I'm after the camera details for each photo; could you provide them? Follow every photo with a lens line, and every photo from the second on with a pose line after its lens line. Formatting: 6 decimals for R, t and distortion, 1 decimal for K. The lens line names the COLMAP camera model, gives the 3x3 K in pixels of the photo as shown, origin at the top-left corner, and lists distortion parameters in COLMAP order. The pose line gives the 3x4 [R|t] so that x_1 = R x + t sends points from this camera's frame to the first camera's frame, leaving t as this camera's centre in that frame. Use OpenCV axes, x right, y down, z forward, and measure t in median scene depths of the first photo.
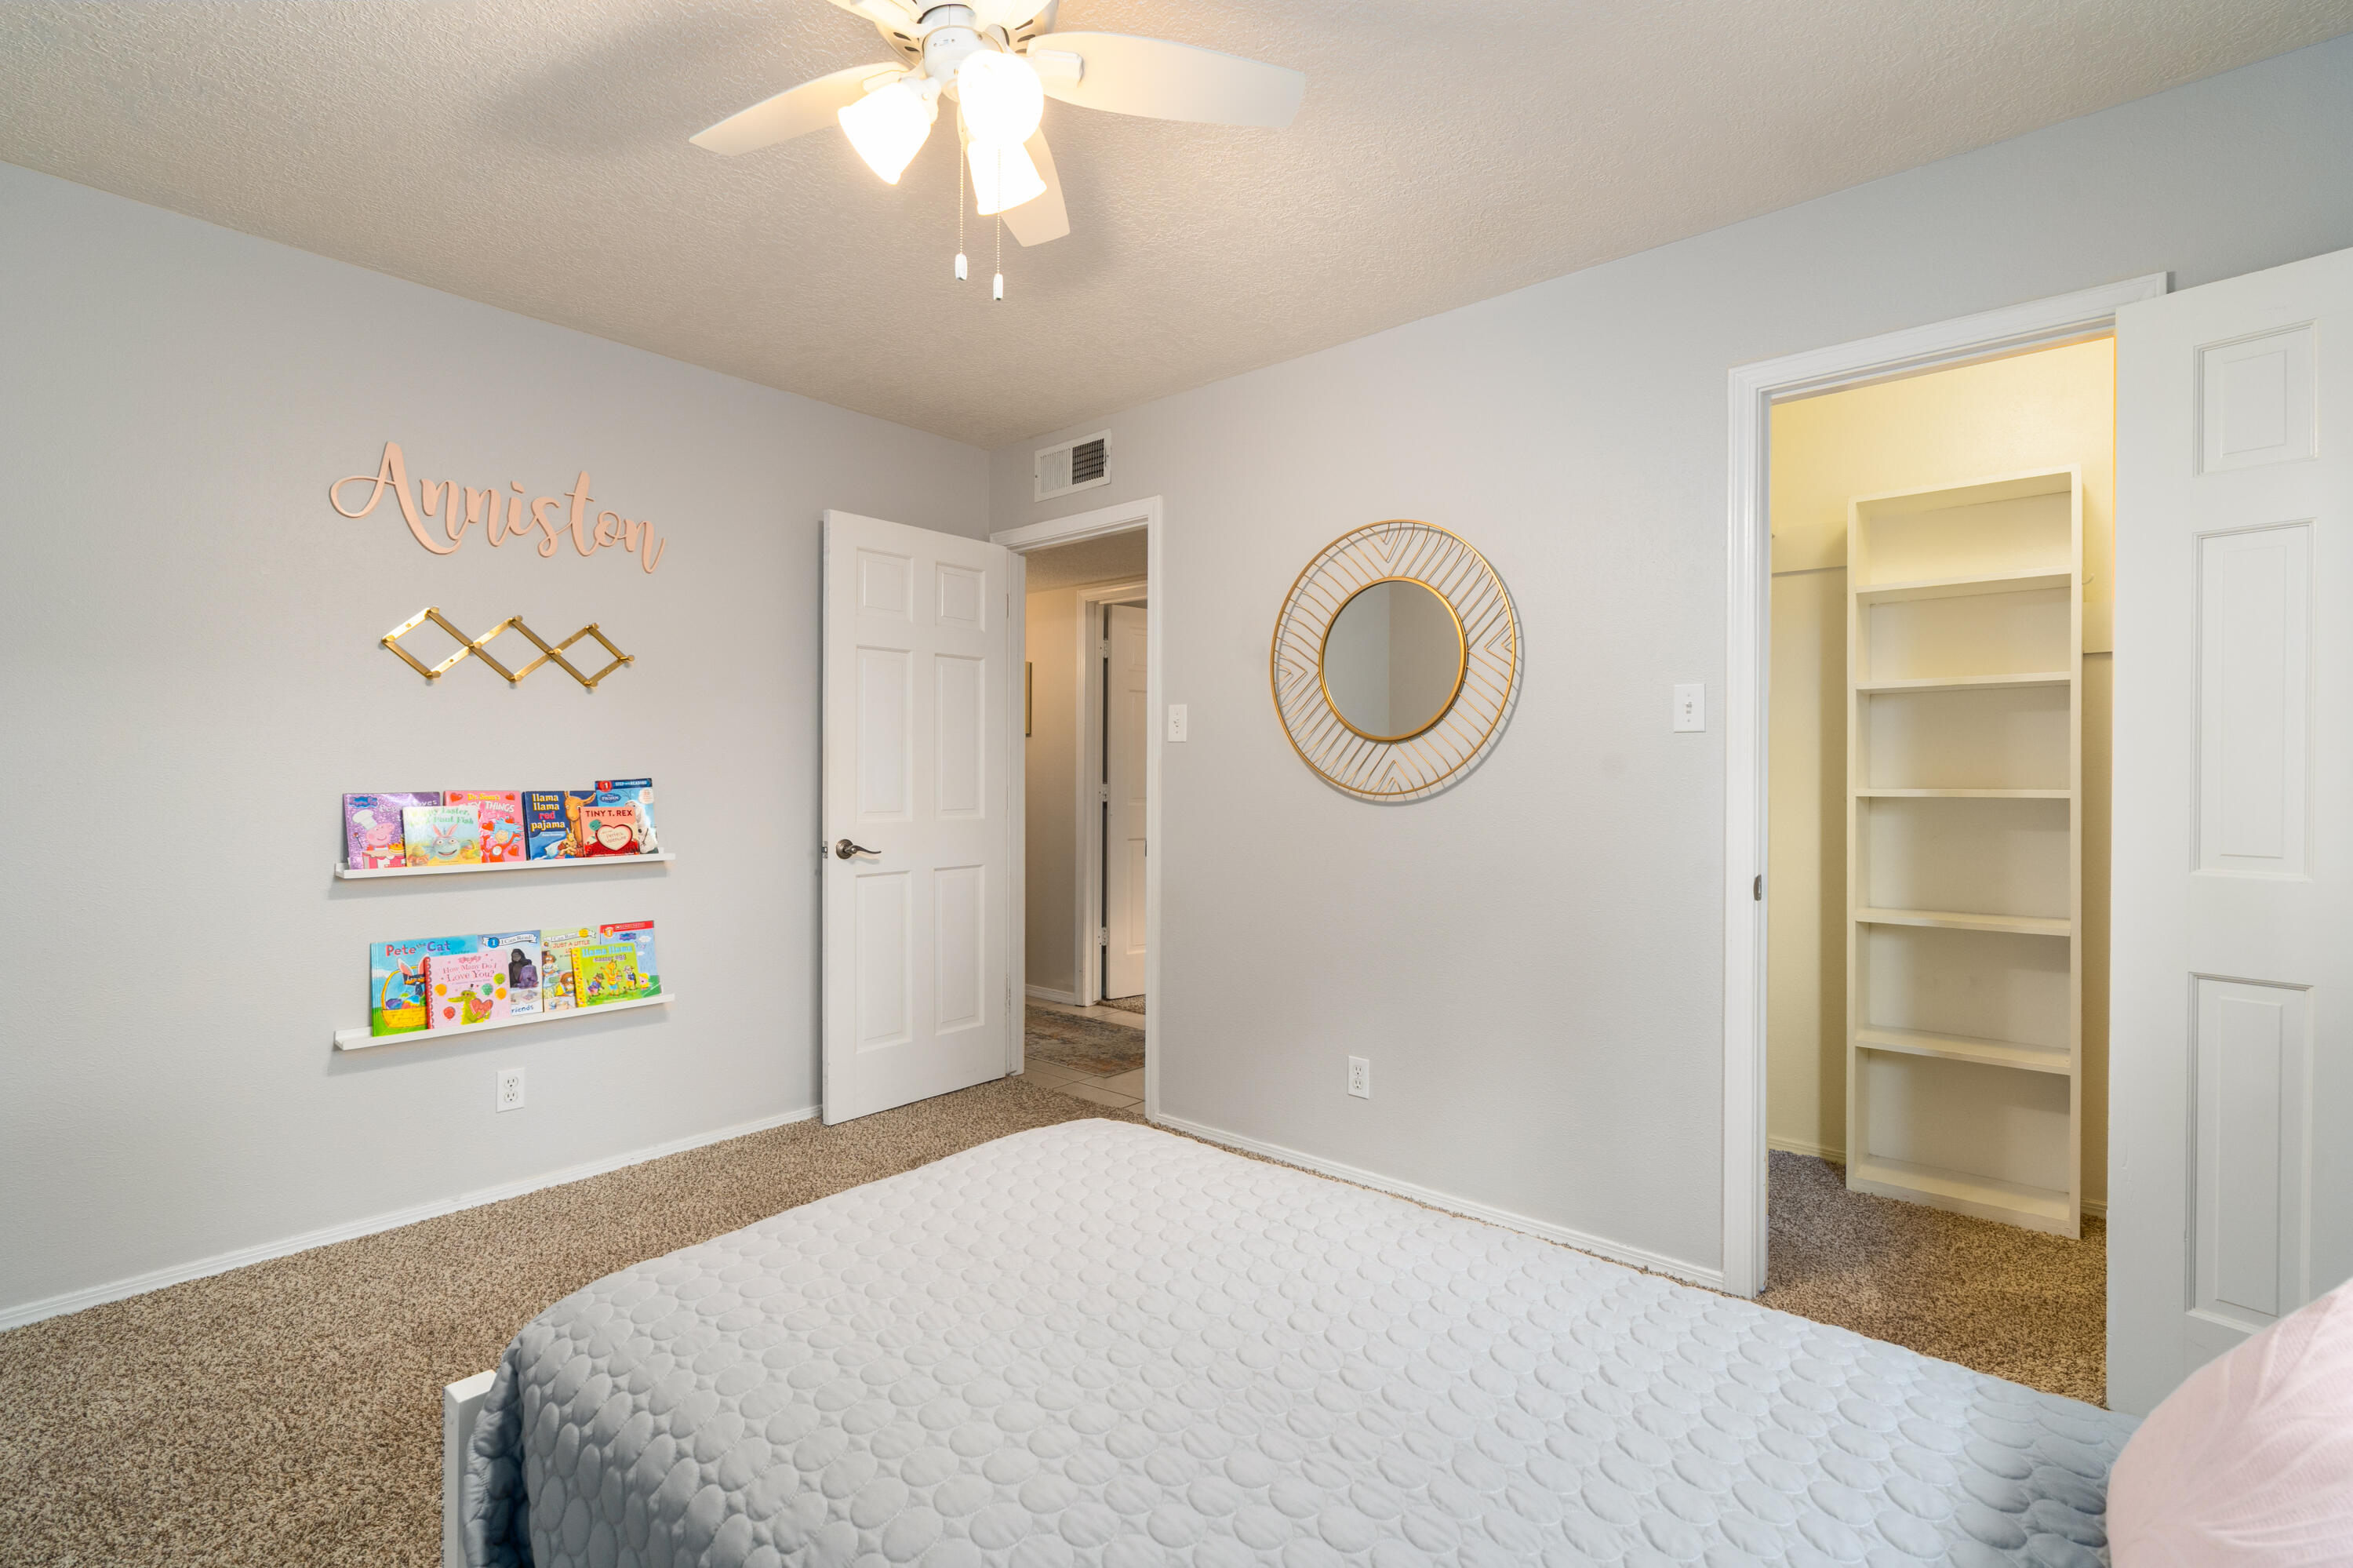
lens RADIAL K [[1076.9, 0, 1176.3], [0, 1076.9, 776.0], [0, 0, 1]] dist [-0.010170, 0.004453]
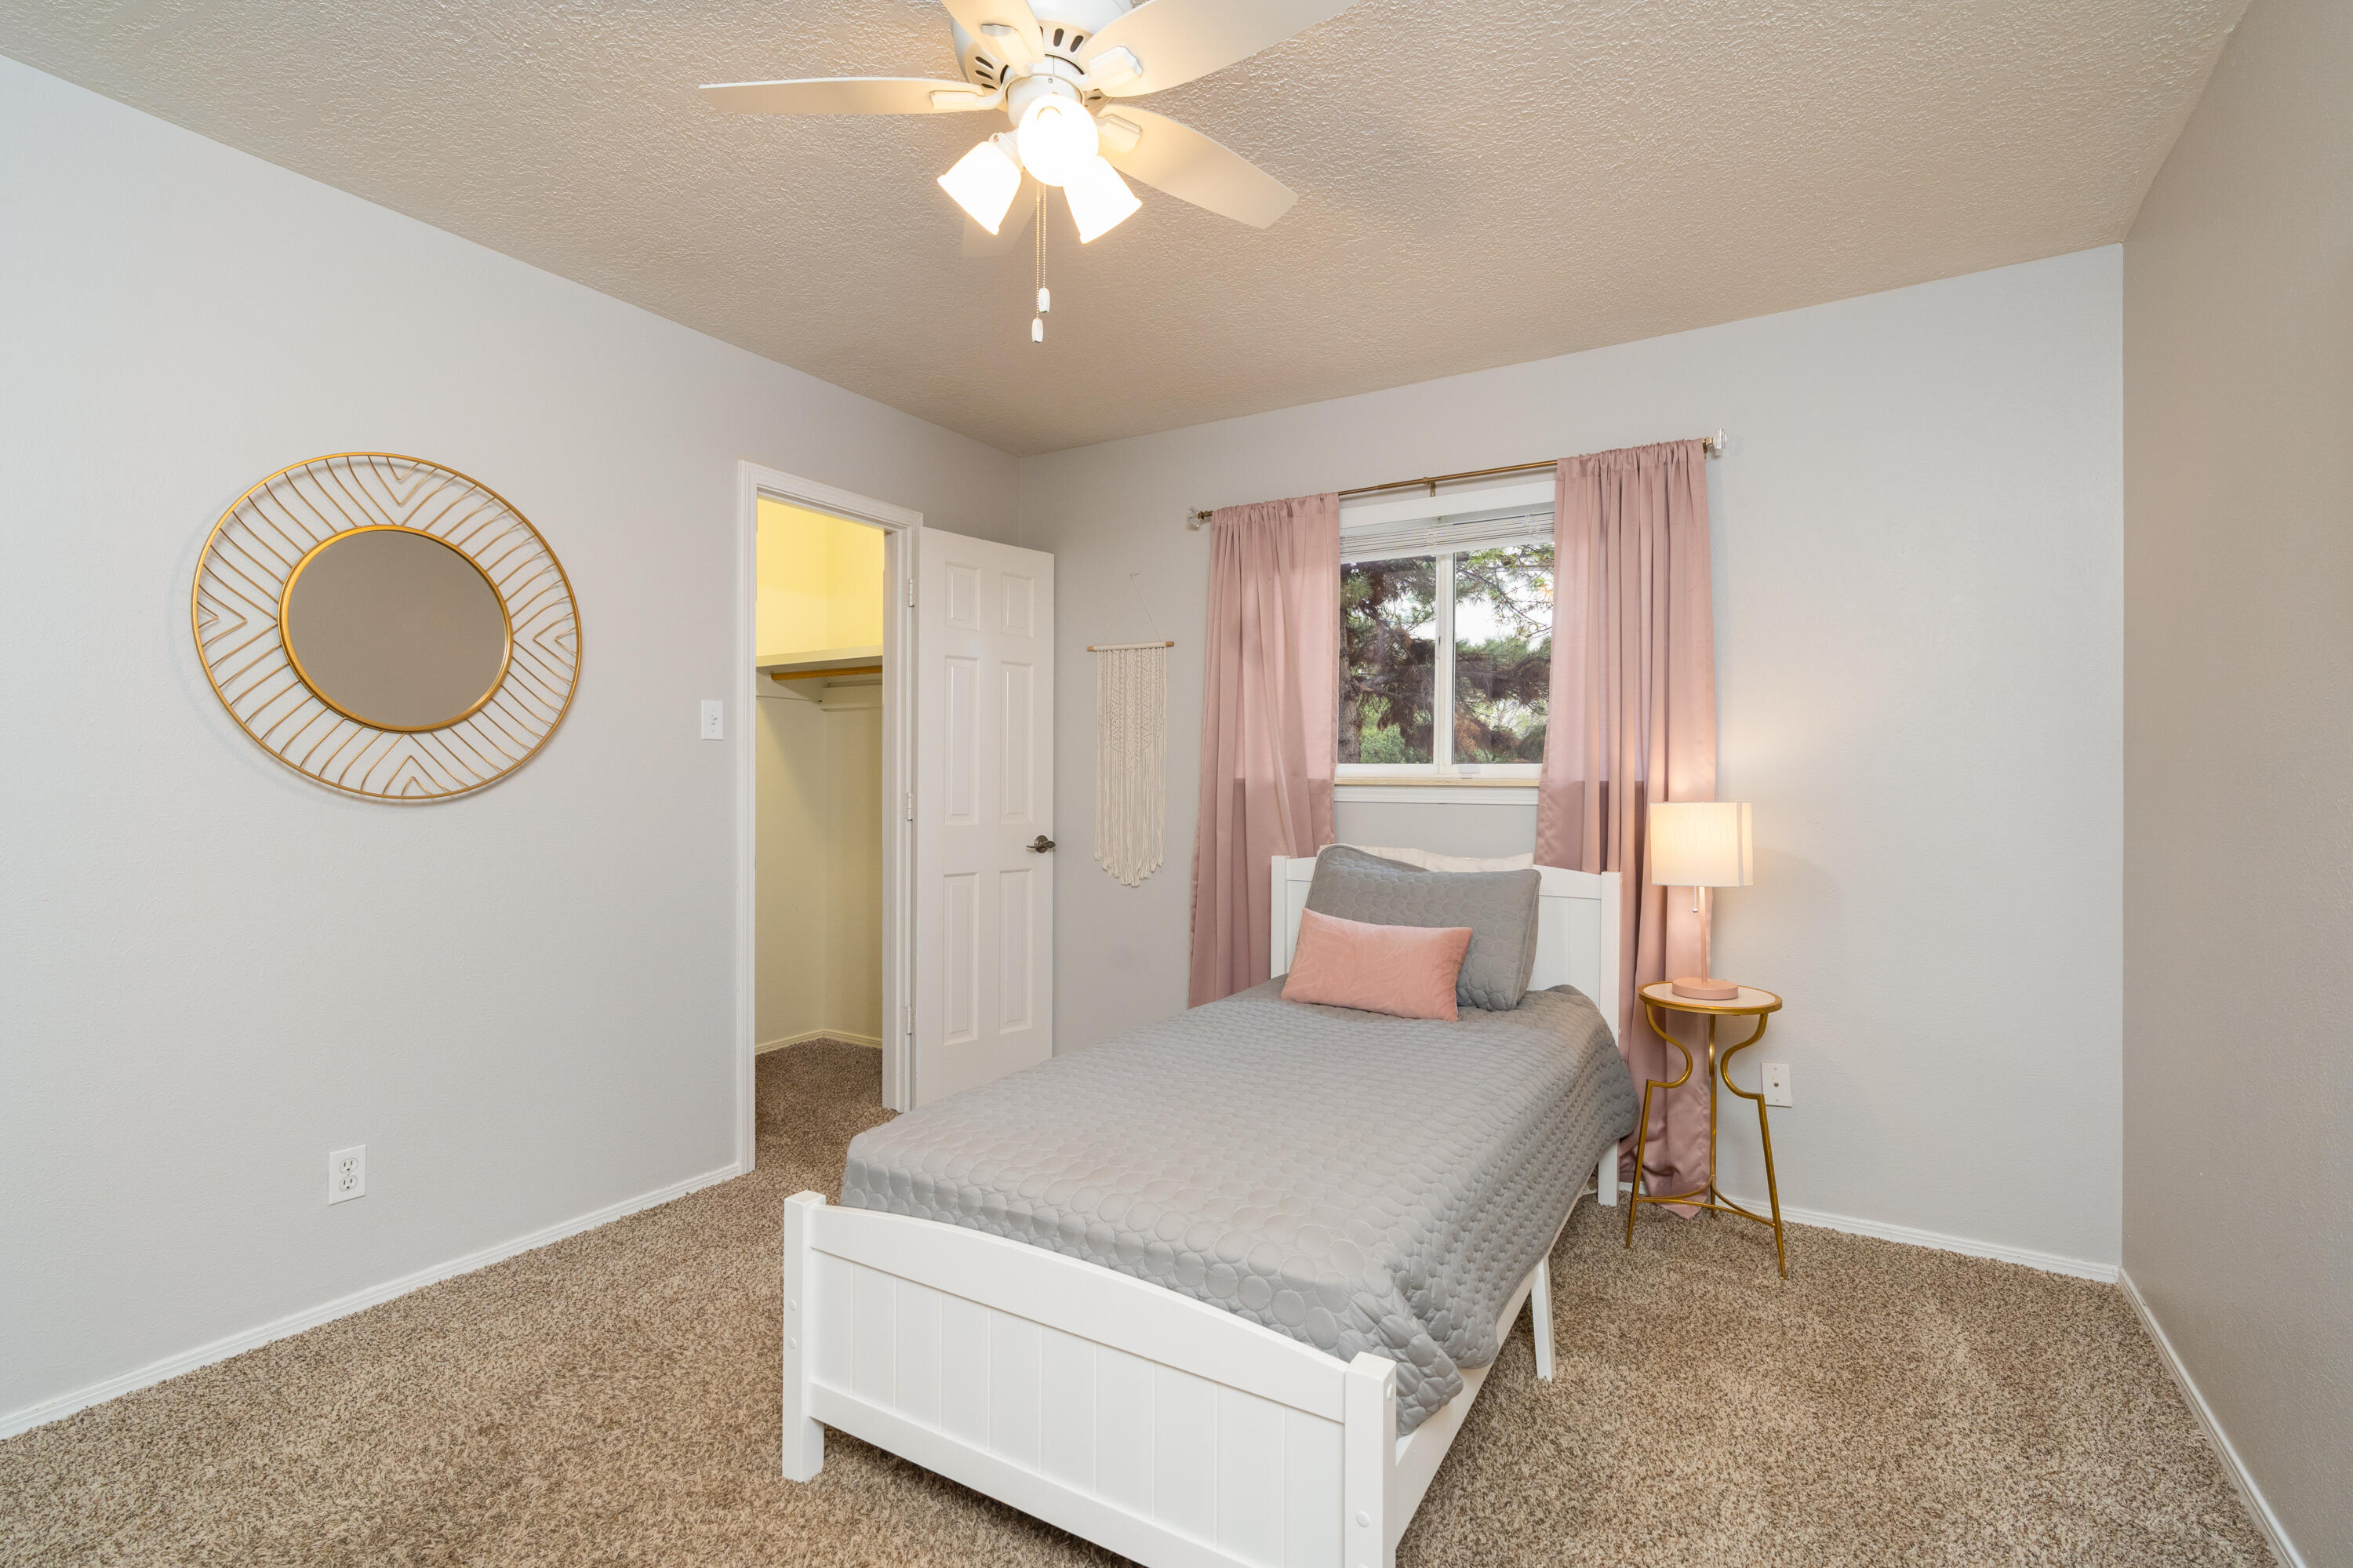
lens RADIAL K [[1076.9, 0, 1177.8], [0, 1076.9, 771.6], [0, 0, 1]] dist [-0.010170, 0.004453]
pose [[-0.160919, 0.009313, 0.986924, -0.683194], [0.001554, 0.999957, -0.009182, 0.006444], [-0.986966, 0.000056, -0.160927, 0.562303]]
